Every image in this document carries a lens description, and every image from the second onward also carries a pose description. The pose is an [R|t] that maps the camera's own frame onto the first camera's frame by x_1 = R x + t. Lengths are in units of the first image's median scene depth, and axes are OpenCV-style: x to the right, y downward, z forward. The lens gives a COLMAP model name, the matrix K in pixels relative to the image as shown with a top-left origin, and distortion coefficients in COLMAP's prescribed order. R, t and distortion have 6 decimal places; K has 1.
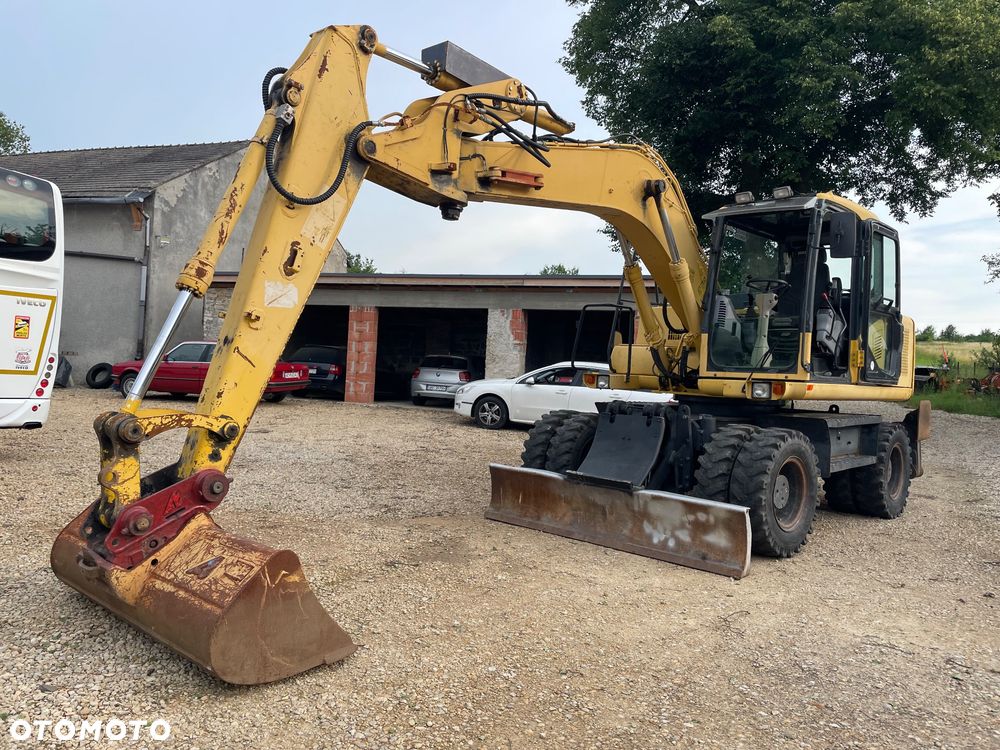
lens RADIAL K [[753.2, 0, 510.0], [0, 753.2, 364.3], [0, 0, 1]] dist [0.092899, -0.122920]
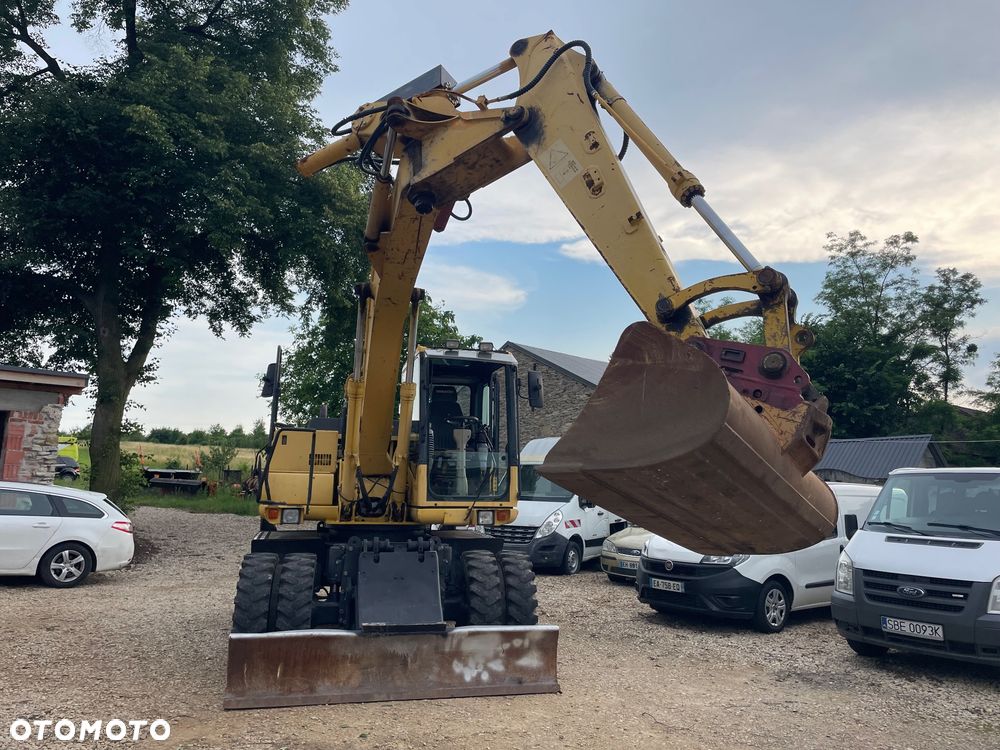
lens RADIAL K [[758.9, 0, 499.3], [0, 758.9, 364.9], [0, 0, 1]] dist [0.074840, -0.104644]
pose [[0.529250, 0.106646, 0.841737, -0.599358], [-0.000927, 0.992141, -0.125119, -0.046517], [-0.848465, 0.065439, 0.525190, 0.351395]]
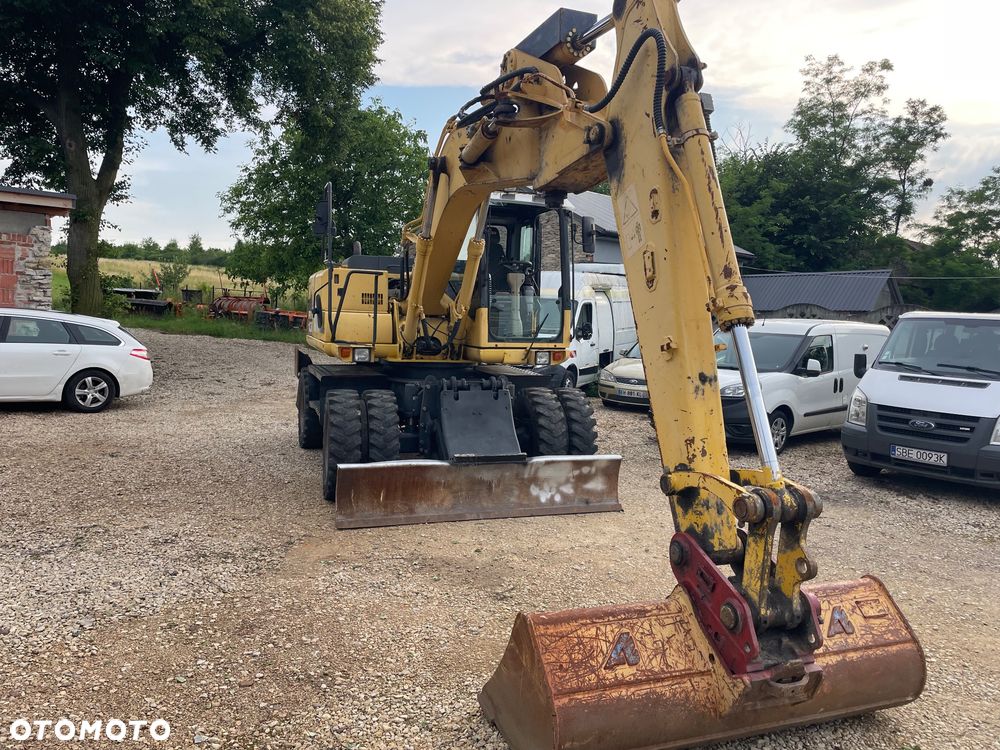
lens RADIAL K [[754.0, 0, 504.5], [0, 754.0, 368.3], [0, 0, 1]] dist [0.088614, -0.117858]
pose [[0.457285, -0.092091, 0.884539, -0.711840], [-0.017301, 0.993515, 0.112381, -0.077582], [-0.889152, -0.066694, 0.452726, 0.482391]]
